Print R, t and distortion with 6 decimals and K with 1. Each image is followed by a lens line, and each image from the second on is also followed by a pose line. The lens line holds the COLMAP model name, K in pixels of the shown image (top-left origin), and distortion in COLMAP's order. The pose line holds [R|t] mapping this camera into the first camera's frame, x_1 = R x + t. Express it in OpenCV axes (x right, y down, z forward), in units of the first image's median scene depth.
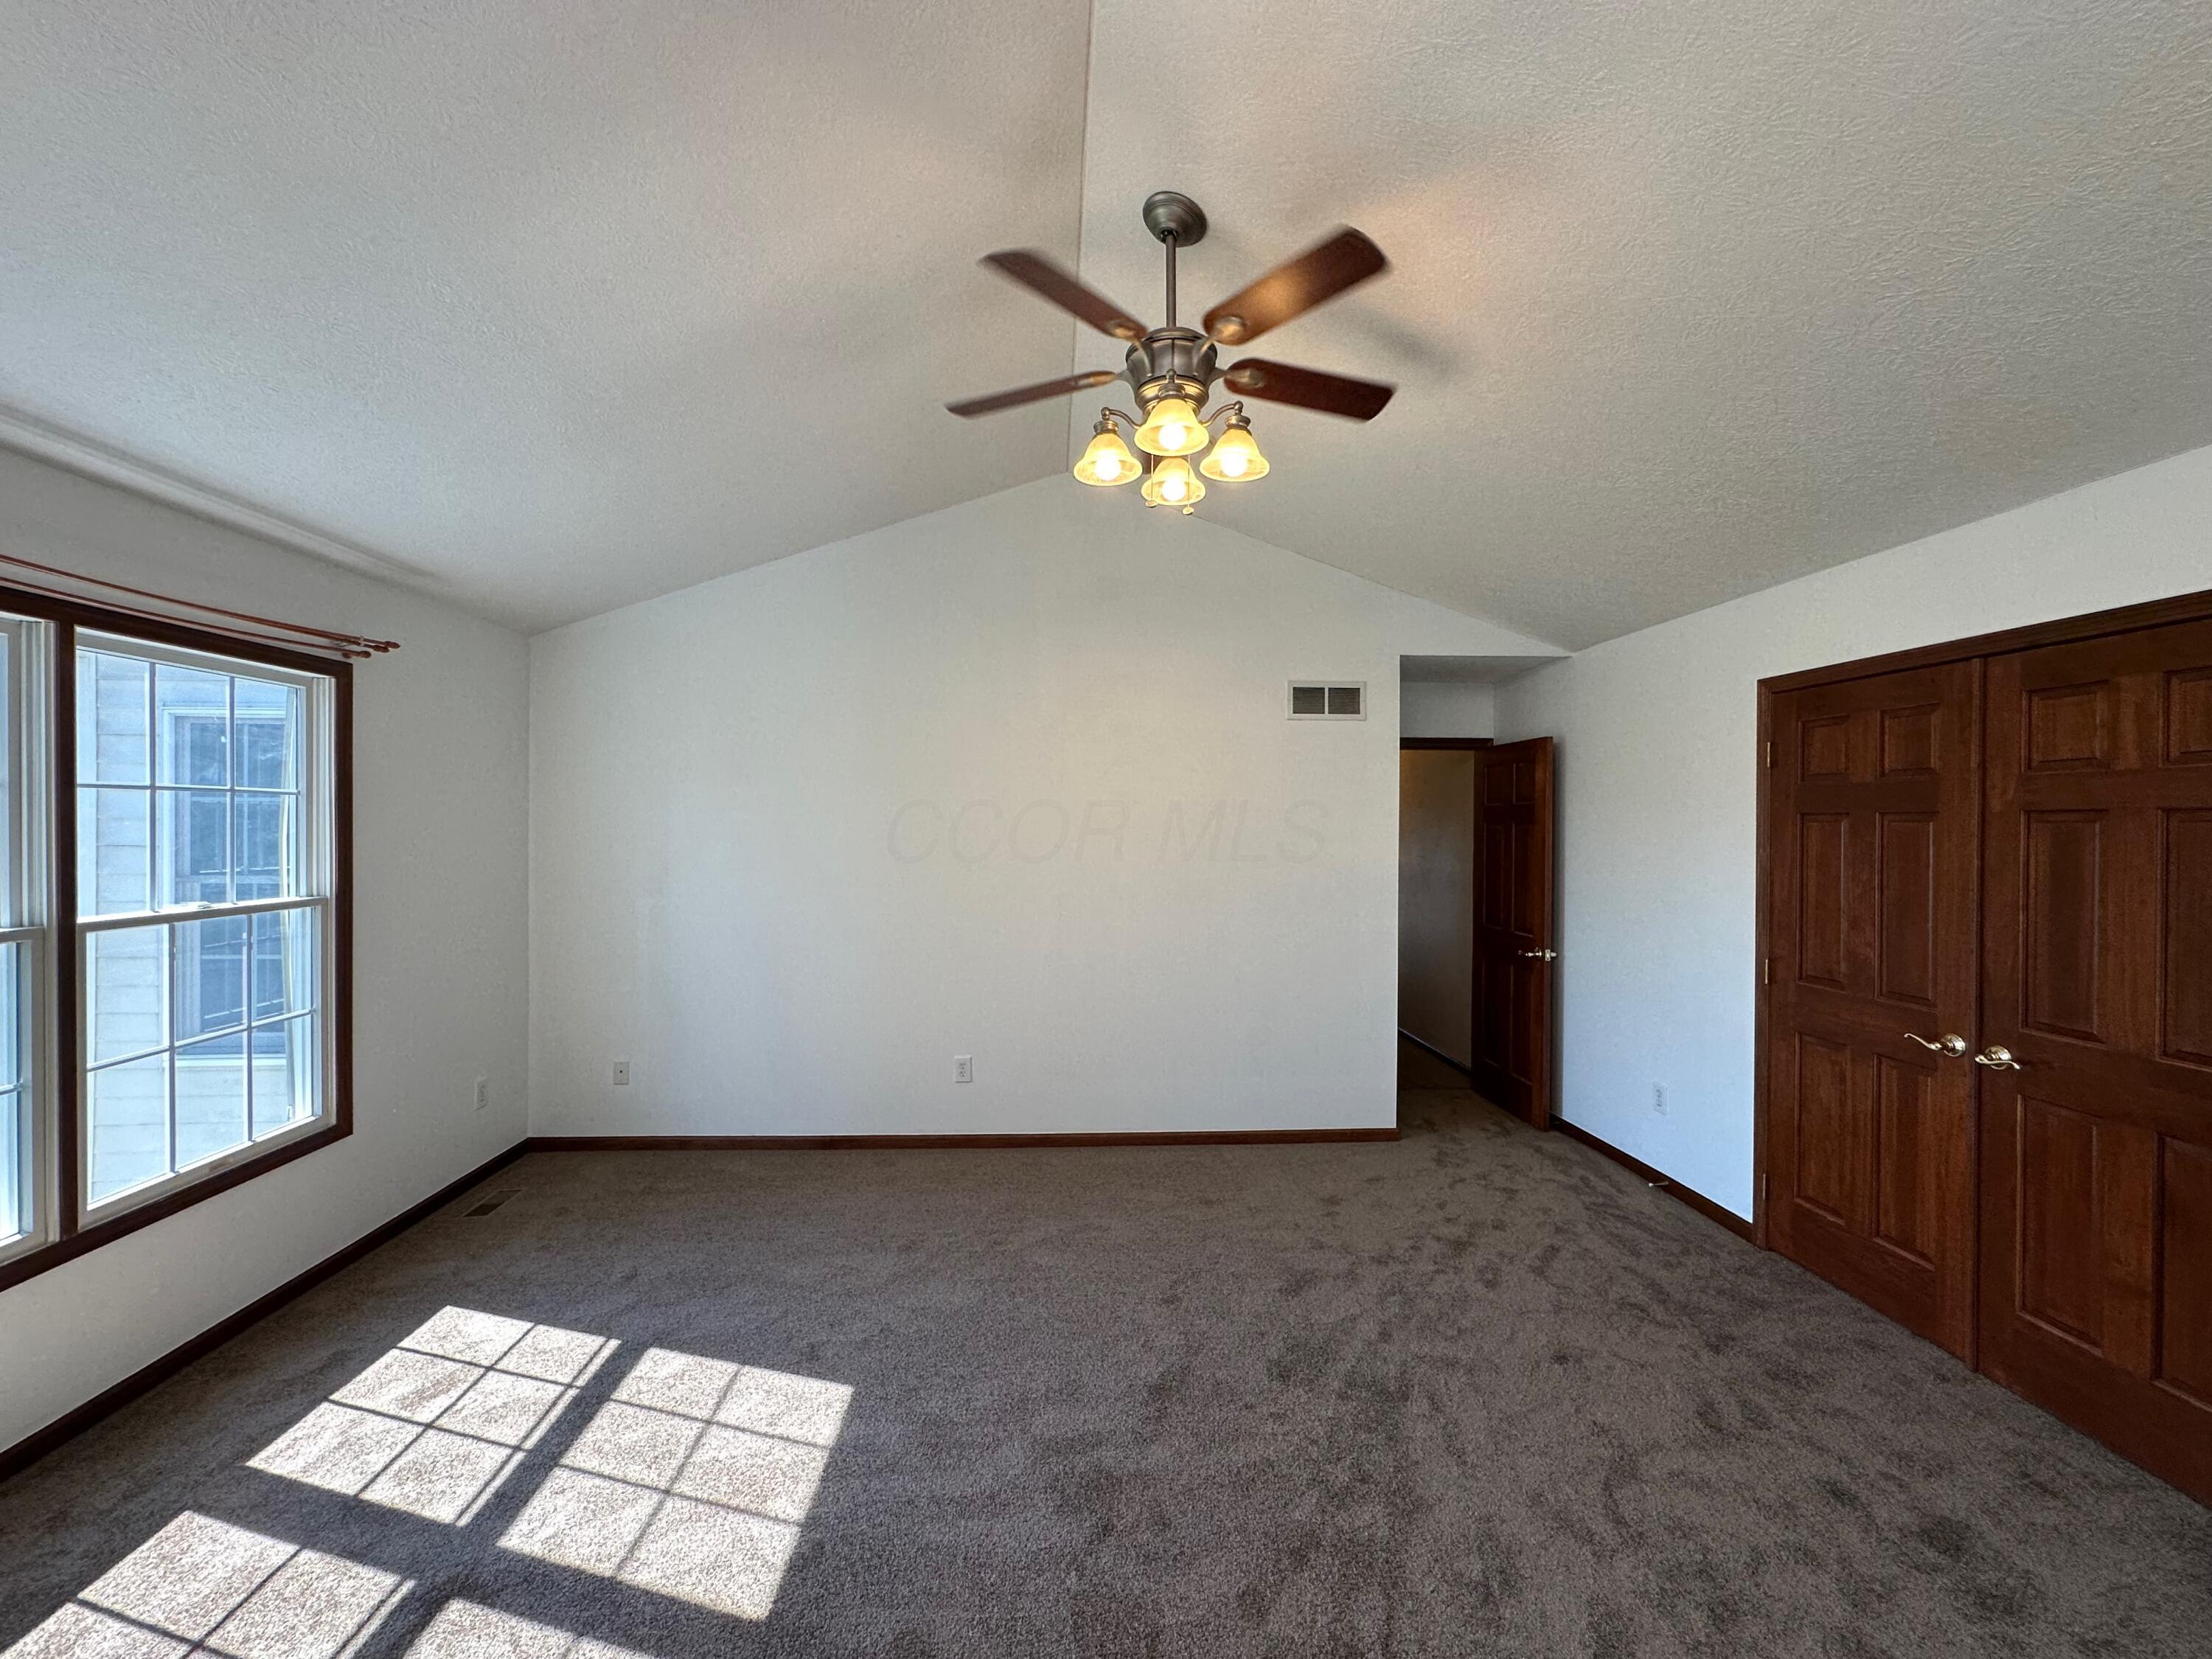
lens RADIAL K [[879.8, 0, 1115.4], [0, 879.8, 835.0], [0, 0, 1]] dist [-0.006157, 0.000934]
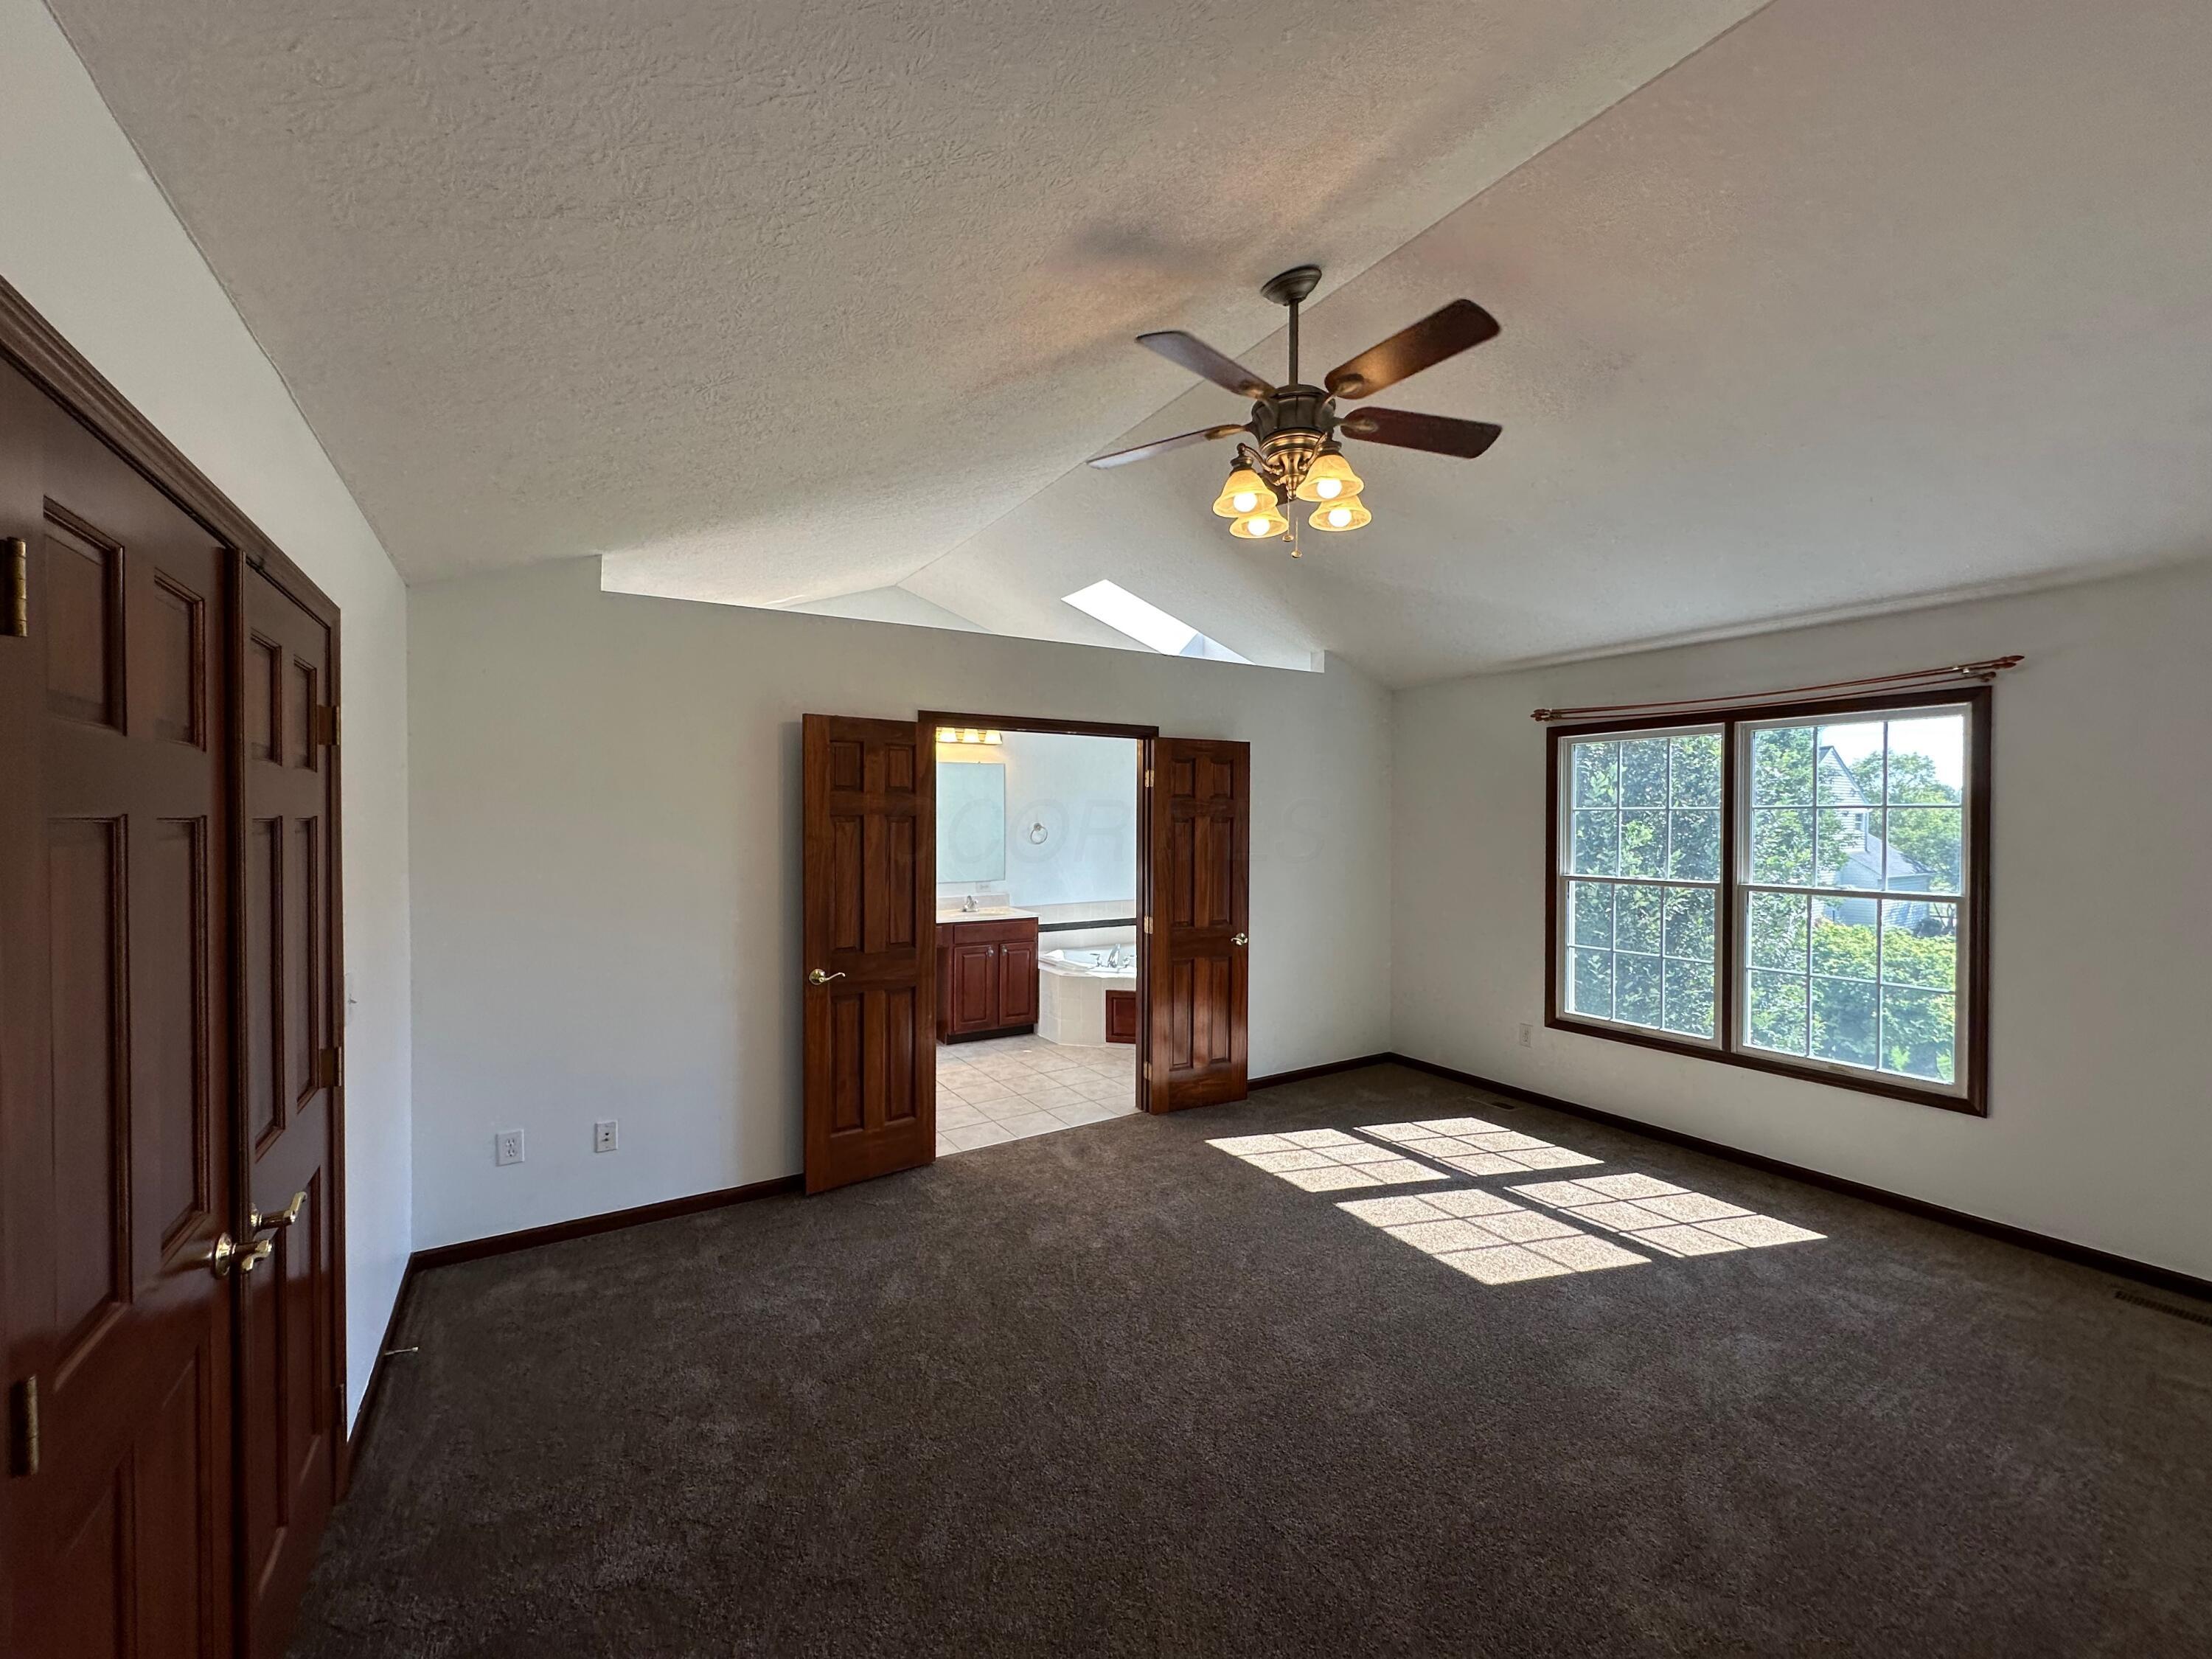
lens RADIAL K [[879.8, 0, 1108.3], [0, 879.8, 826.8], [0, 0, 1]] dist [-0.006157, 0.000934]
pose [[-0.885084, 0.003753, -0.465416, 0.670887], [-0.005215, 0.999825, 0.017981, -0.037975], [0.465402, 0.018341, -0.884909, 1.623178]]
